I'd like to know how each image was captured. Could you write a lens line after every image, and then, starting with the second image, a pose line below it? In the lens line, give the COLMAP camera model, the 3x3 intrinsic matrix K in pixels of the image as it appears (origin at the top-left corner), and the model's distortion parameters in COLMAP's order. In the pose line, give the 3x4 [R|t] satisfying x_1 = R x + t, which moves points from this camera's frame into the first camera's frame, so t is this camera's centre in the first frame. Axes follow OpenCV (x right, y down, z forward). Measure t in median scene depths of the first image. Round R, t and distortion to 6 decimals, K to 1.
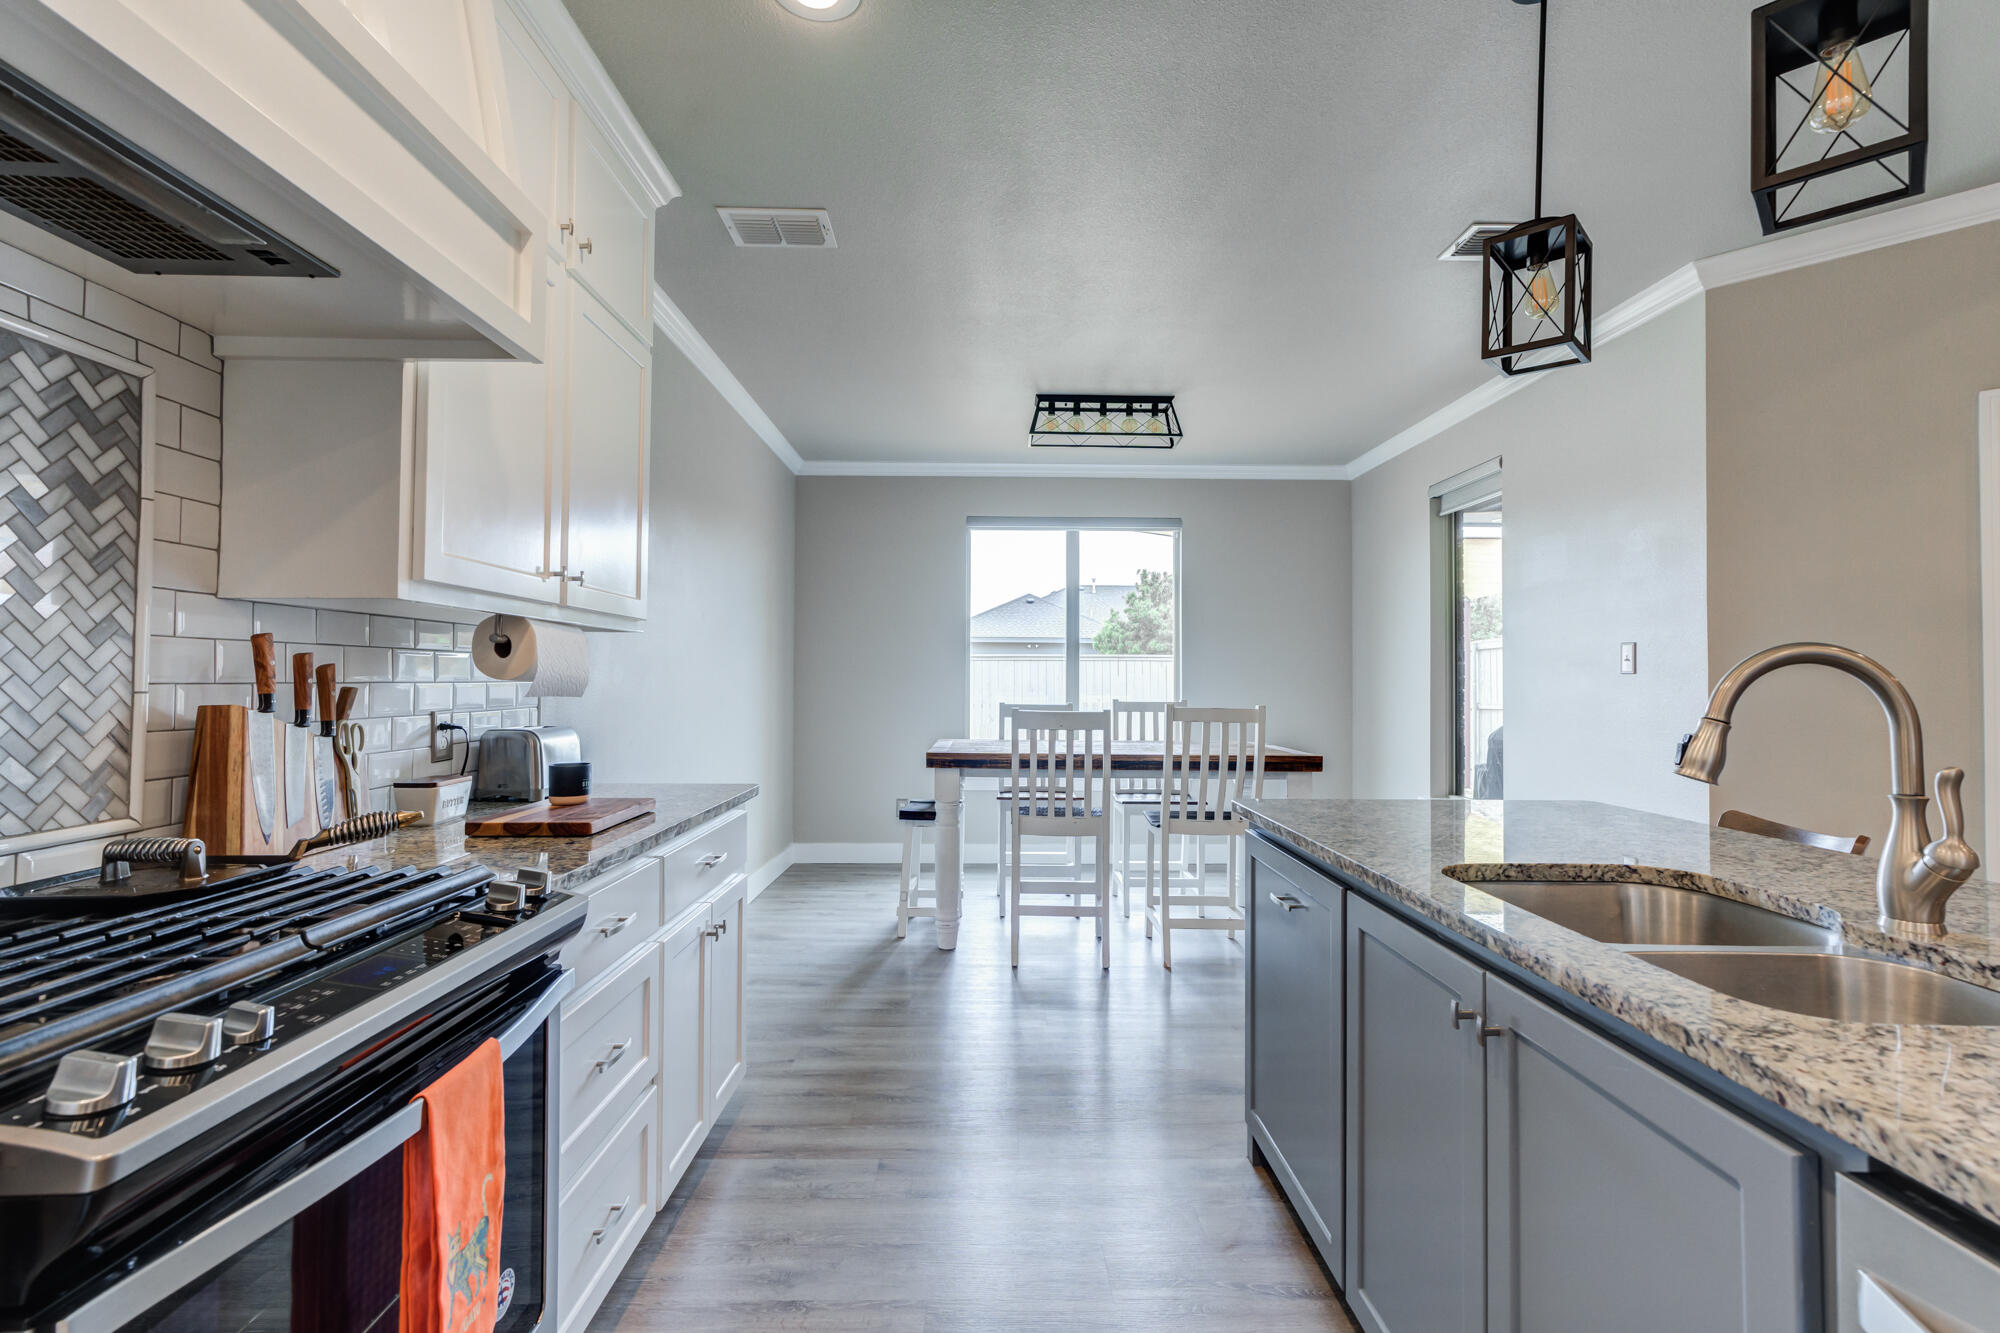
lens RADIAL K [[904.6, 0, 999.2], [0, 904.6, 655.8], [0, 0, 1]] dist [-0.016525, 0.018039]
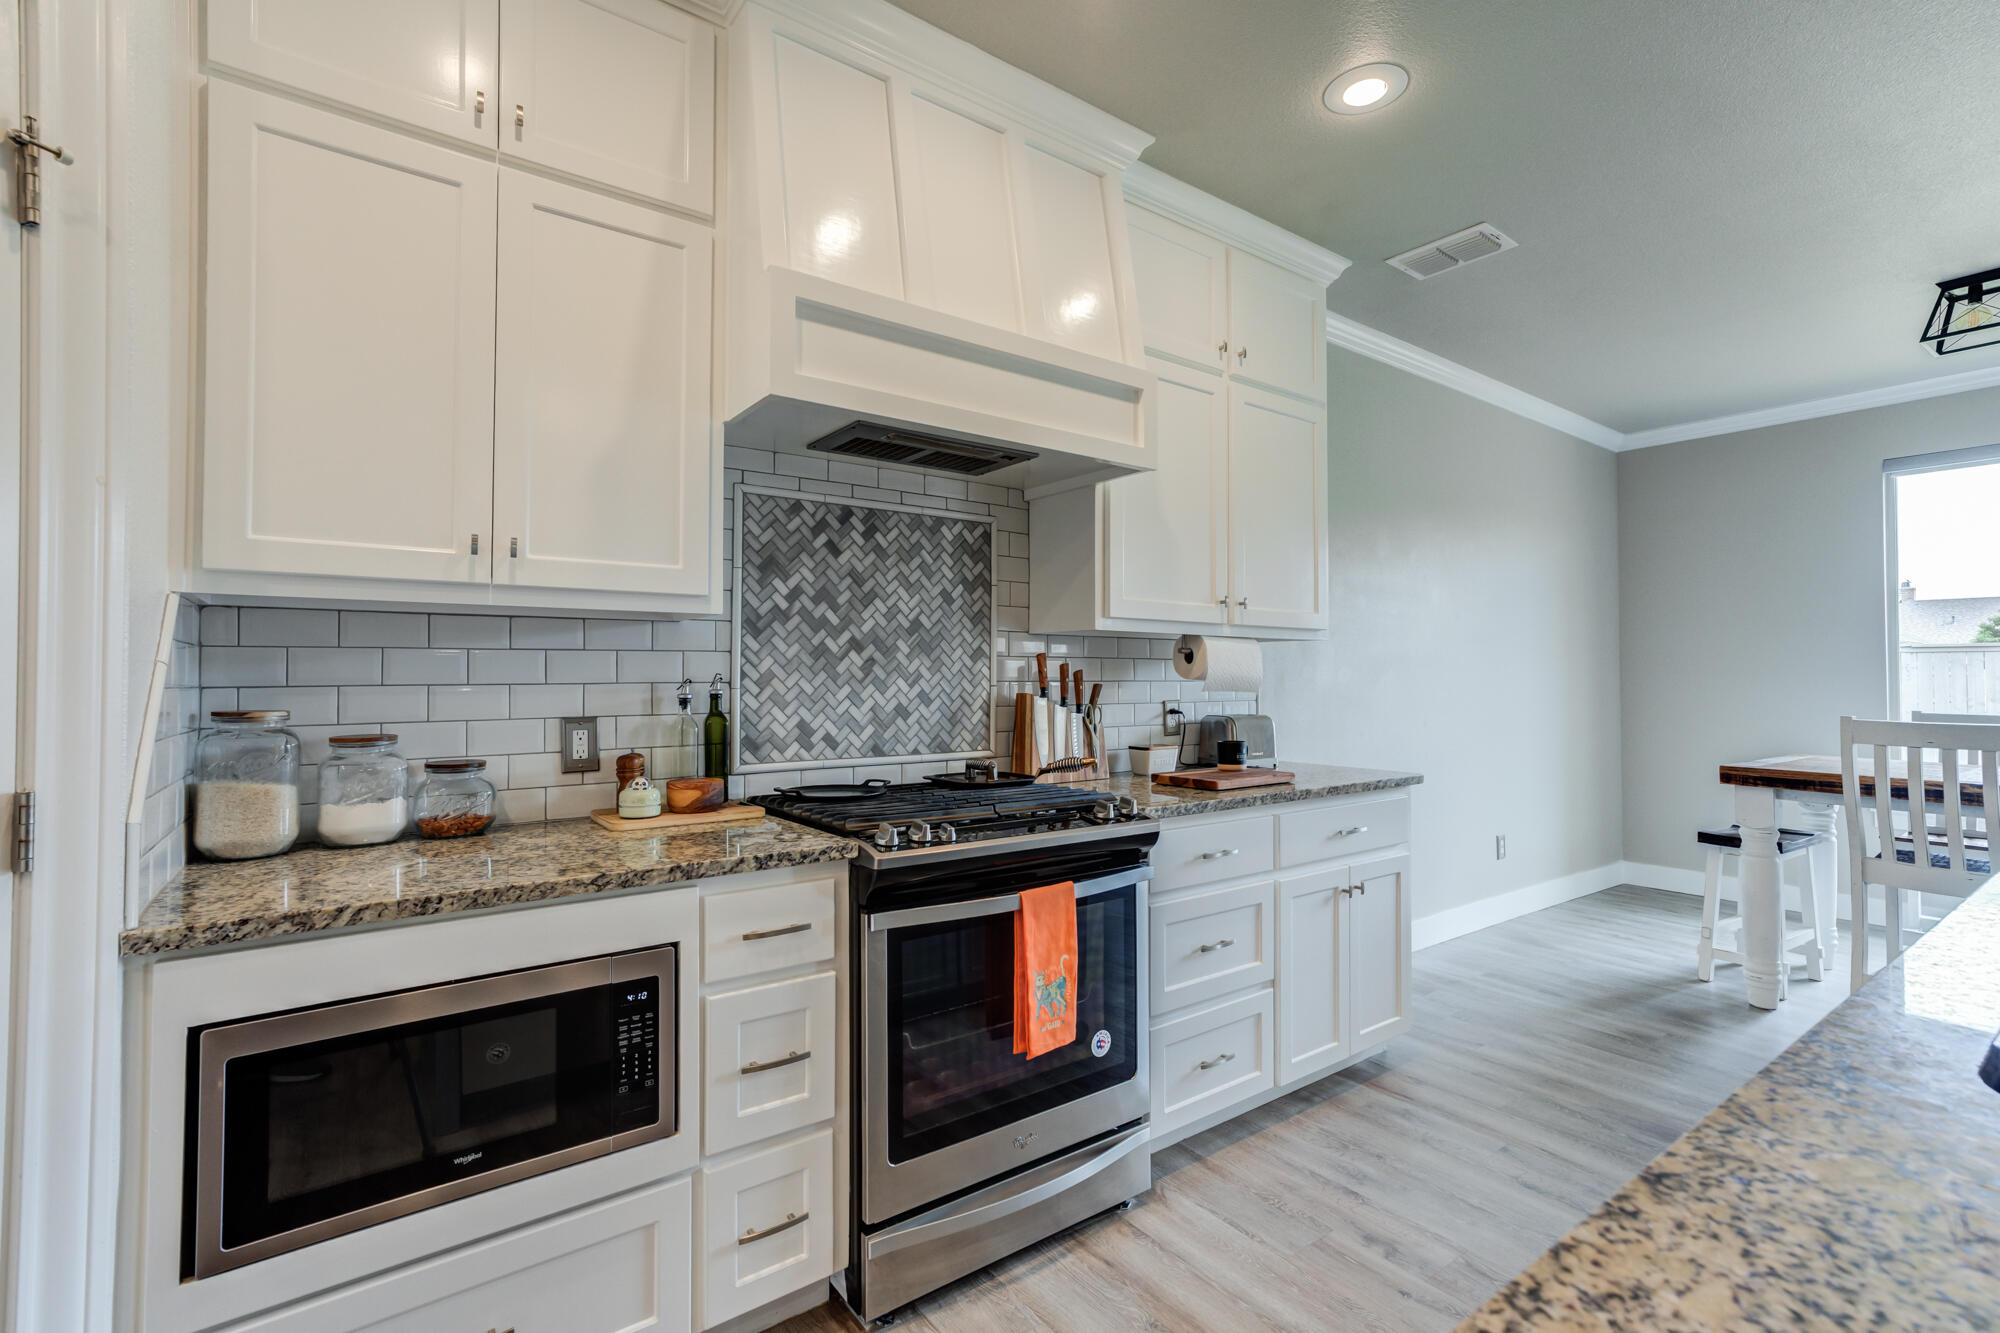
lens RADIAL K [[904.6, 0, 999.2], [0, 904.6, 655.8], [0, 0, 1]] dist [-0.016525, 0.018039]
pose [[0.580099, -0.020389, -0.814291, 0.552013], [0.021077, 0.999728, -0.010017, -0.003472], [0.814273, -0.011351, 0.580371, -0.095862]]
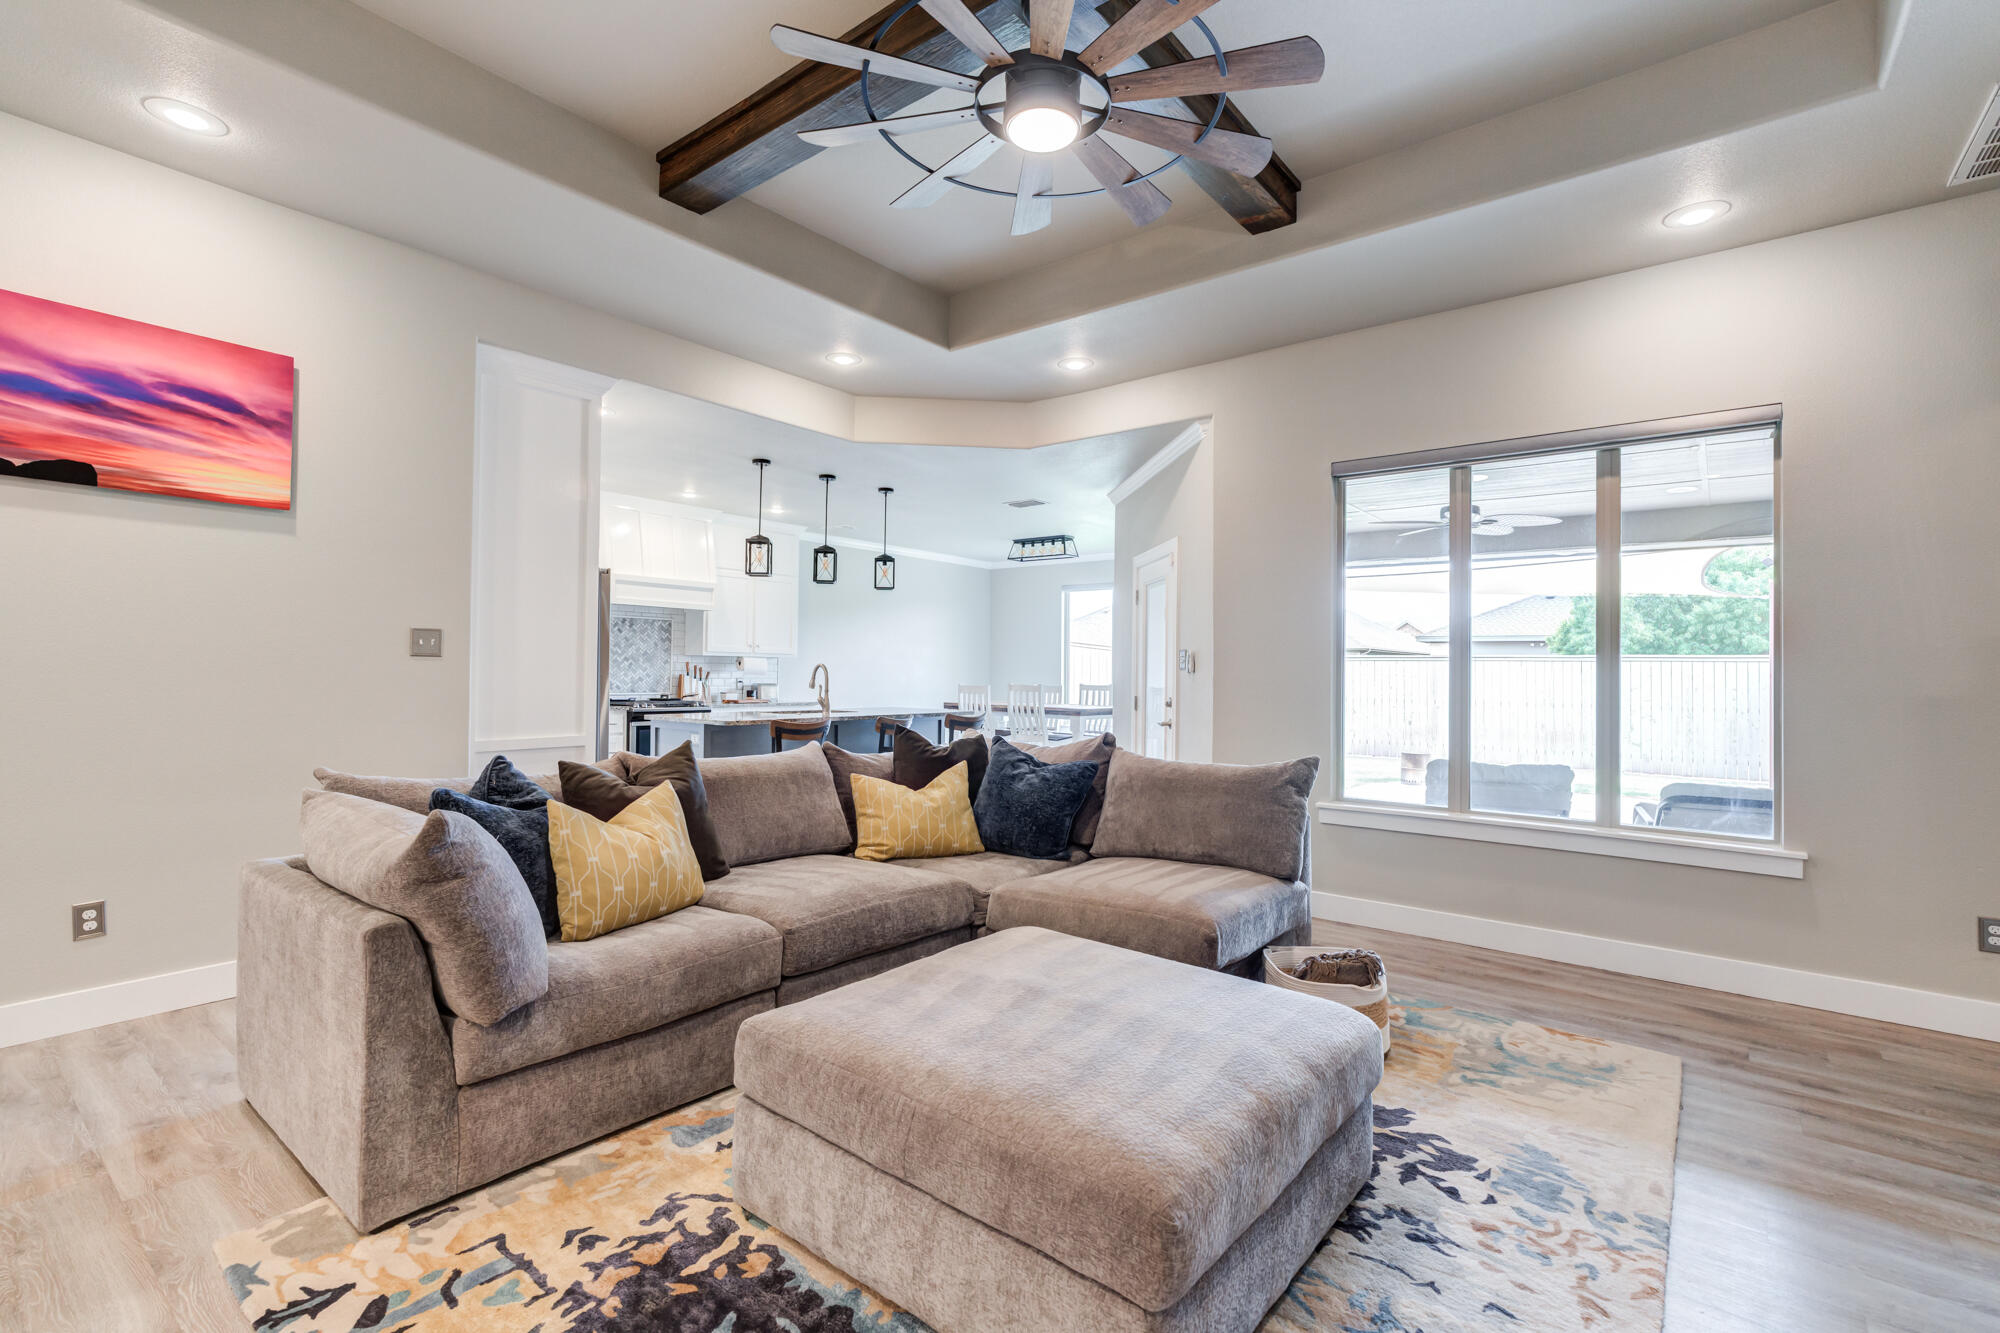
lens RADIAL K [[904.6, 0, 999.2], [0, 904.6, 655.8], [0, 0, 1]] dist [-0.016525, 0.018039]
pose [[0.773417, -0.019877, -0.633586, 4.051810], [0.014755, 0.999802, -0.013355, 0.039519], [0.633726, 0.000980, 0.773557, -2.027801]]
